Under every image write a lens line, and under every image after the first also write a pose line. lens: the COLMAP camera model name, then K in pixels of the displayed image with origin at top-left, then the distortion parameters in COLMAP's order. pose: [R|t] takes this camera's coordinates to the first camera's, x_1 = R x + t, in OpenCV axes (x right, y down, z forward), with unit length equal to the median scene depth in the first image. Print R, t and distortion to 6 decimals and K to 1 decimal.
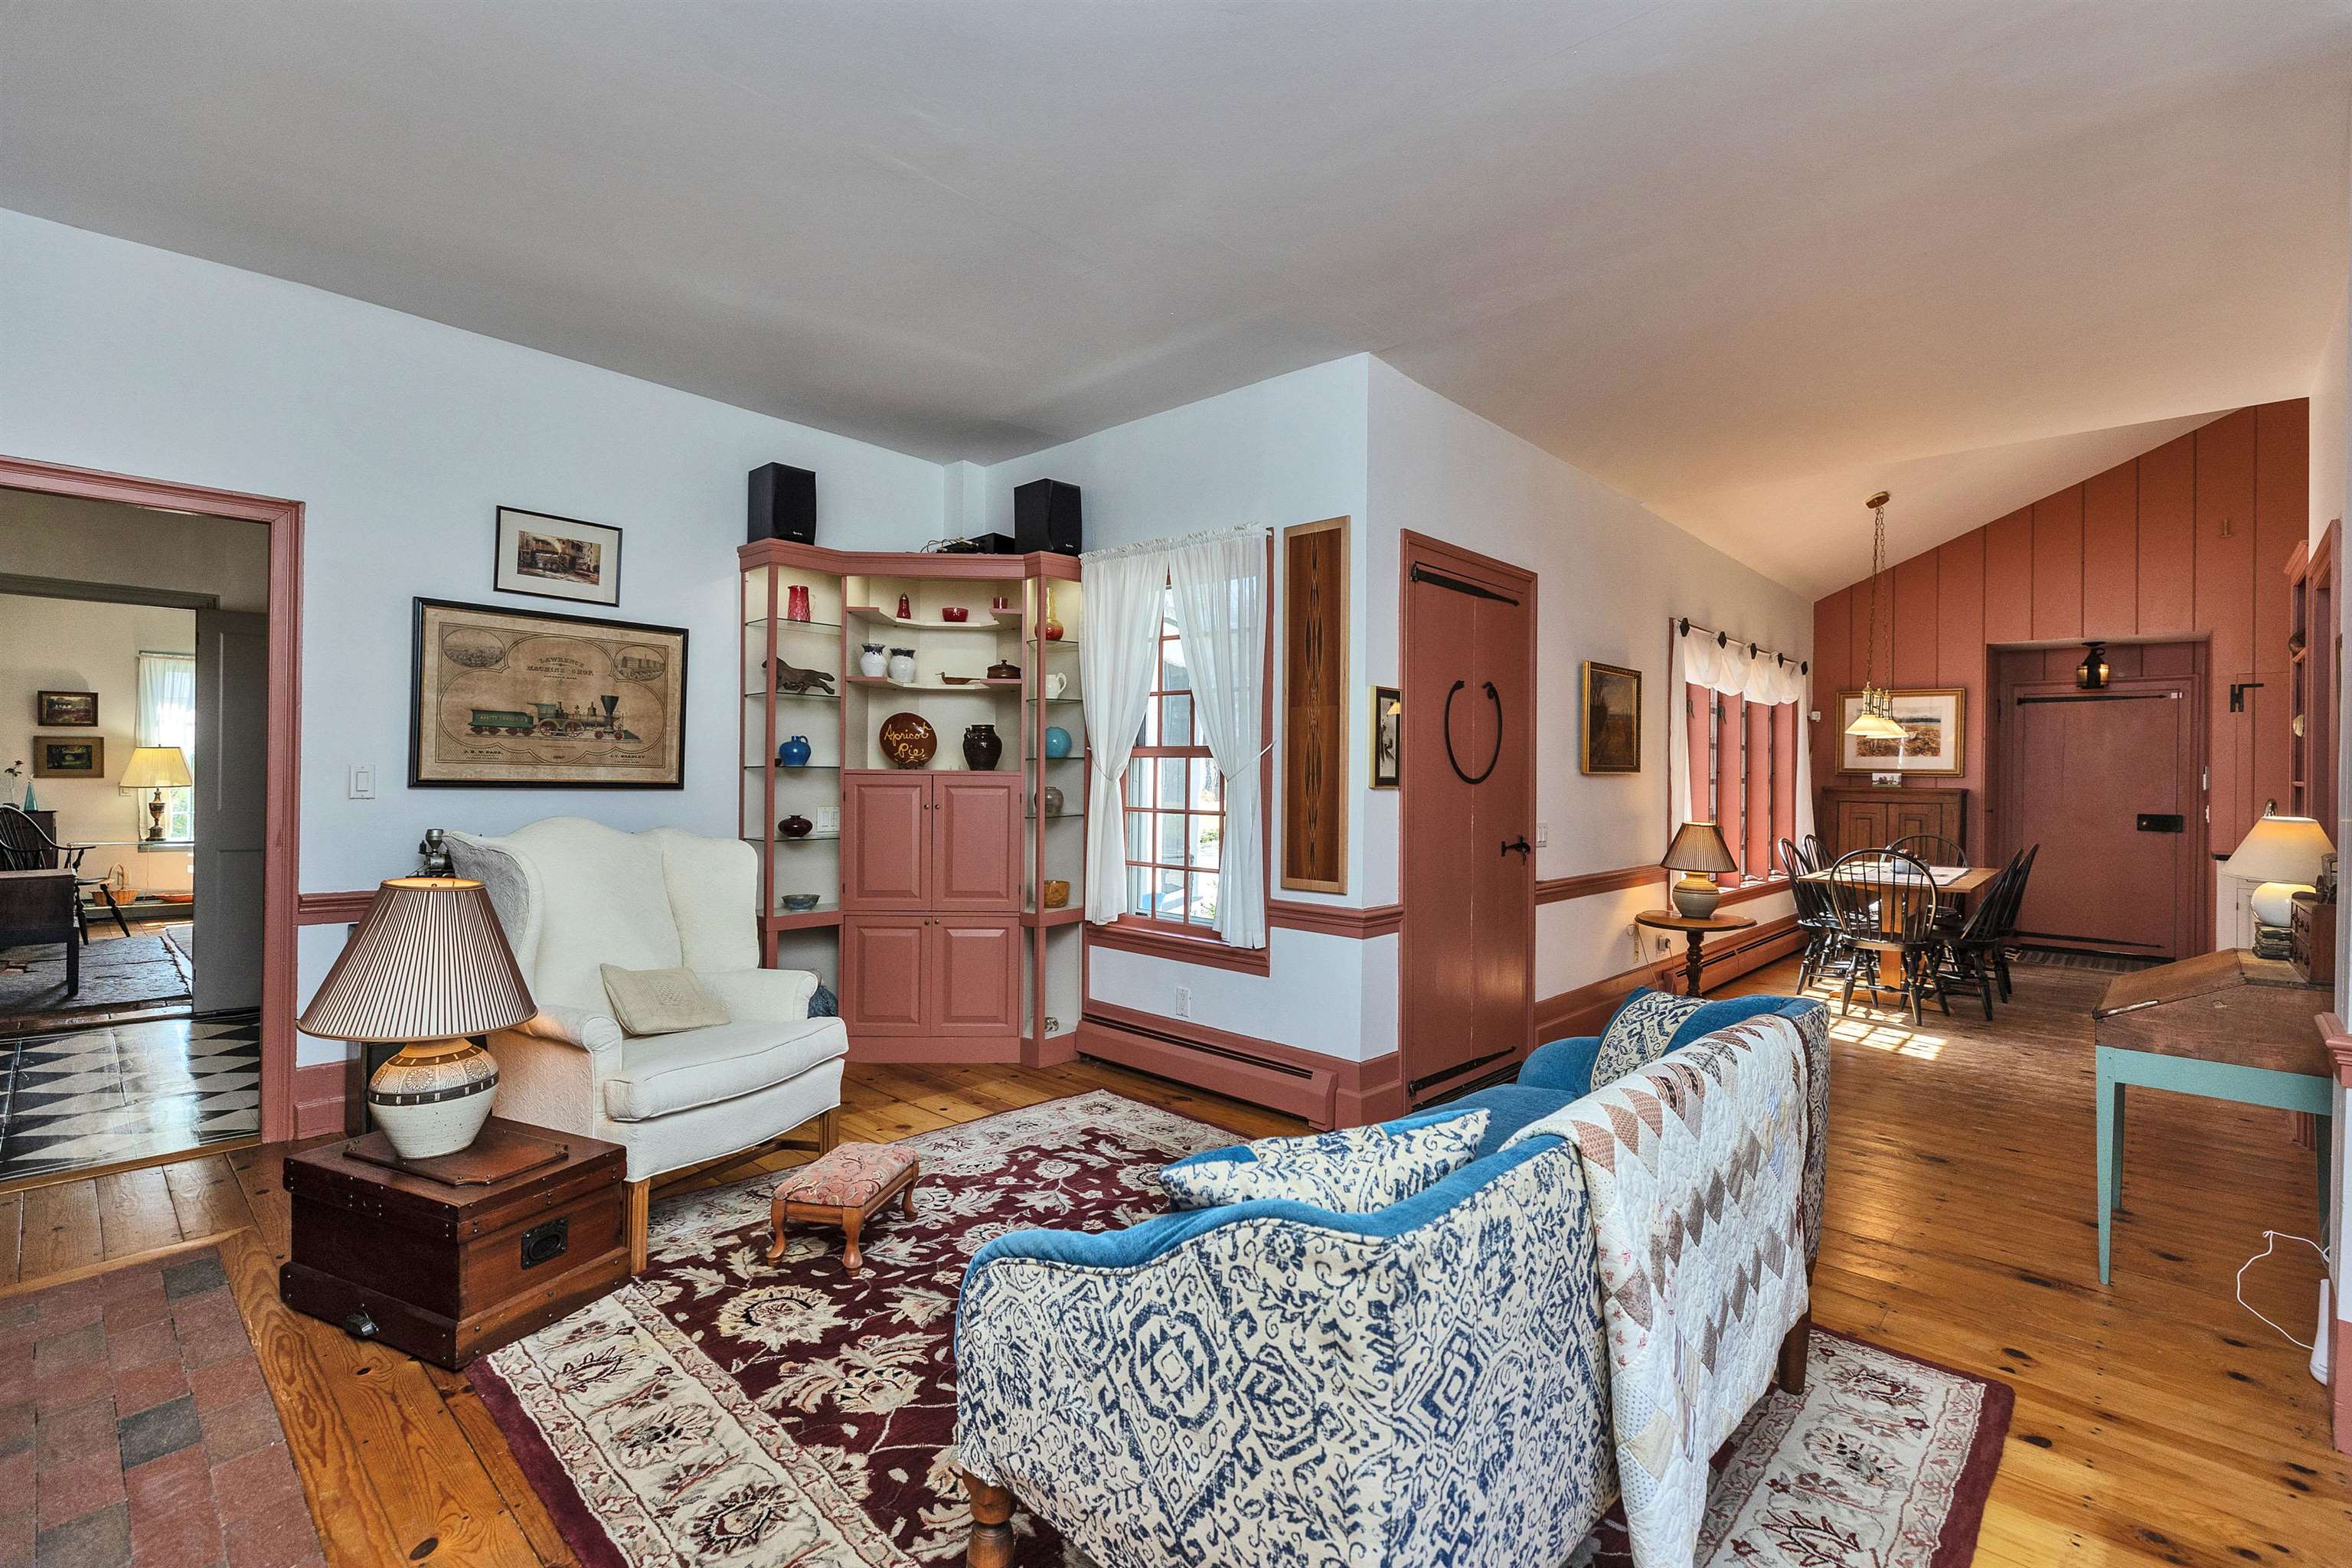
lens RADIAL K [[1053.8, 0, 1181.7], [0, 1053.8, 771.1], [0, 0, 1]] dist [0.003970, 0.000221]
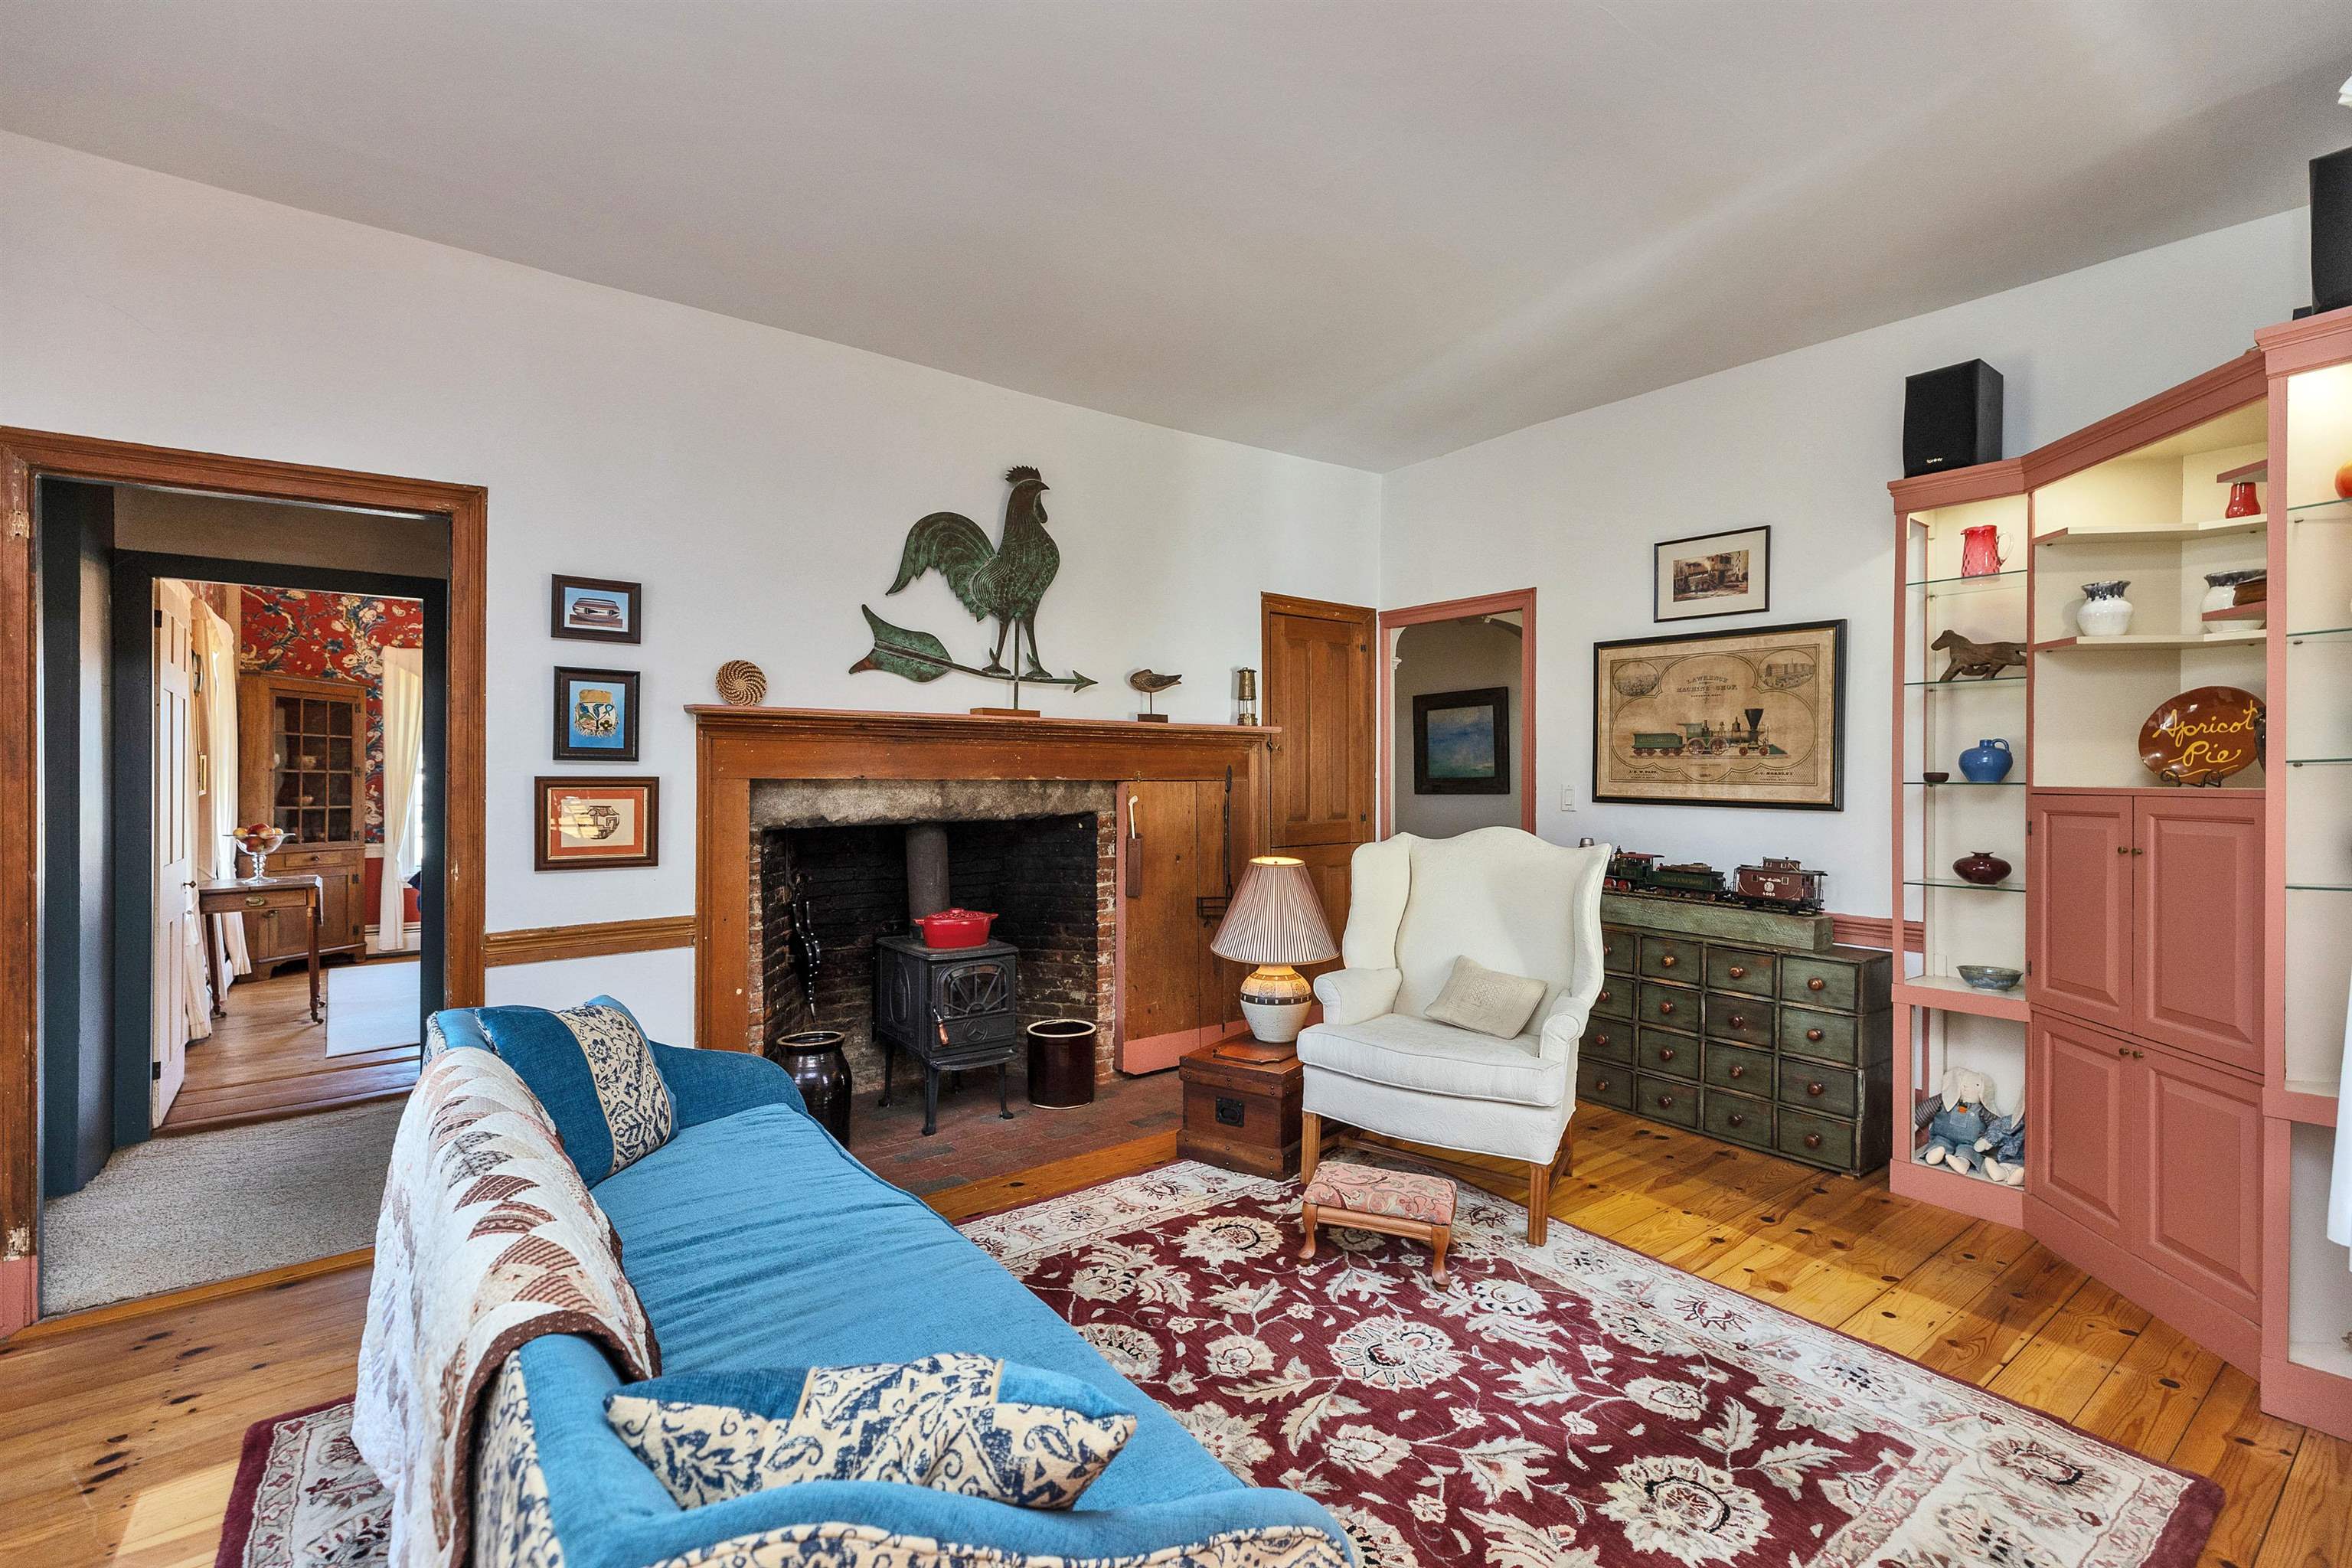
lens RADIAL K [[1053.8, 0, 1173.4], [0, 1053.8, 784.5], [0, 0, 1]] dist [0.003970, 0.000221]
pose [[-0.171167, -0.008335, -0.985207, 0.569006], [-0.006253, 0.999953, -0.007373, 0.007029], [0.985222, 0.004898, -0.171211, 0.798733]]
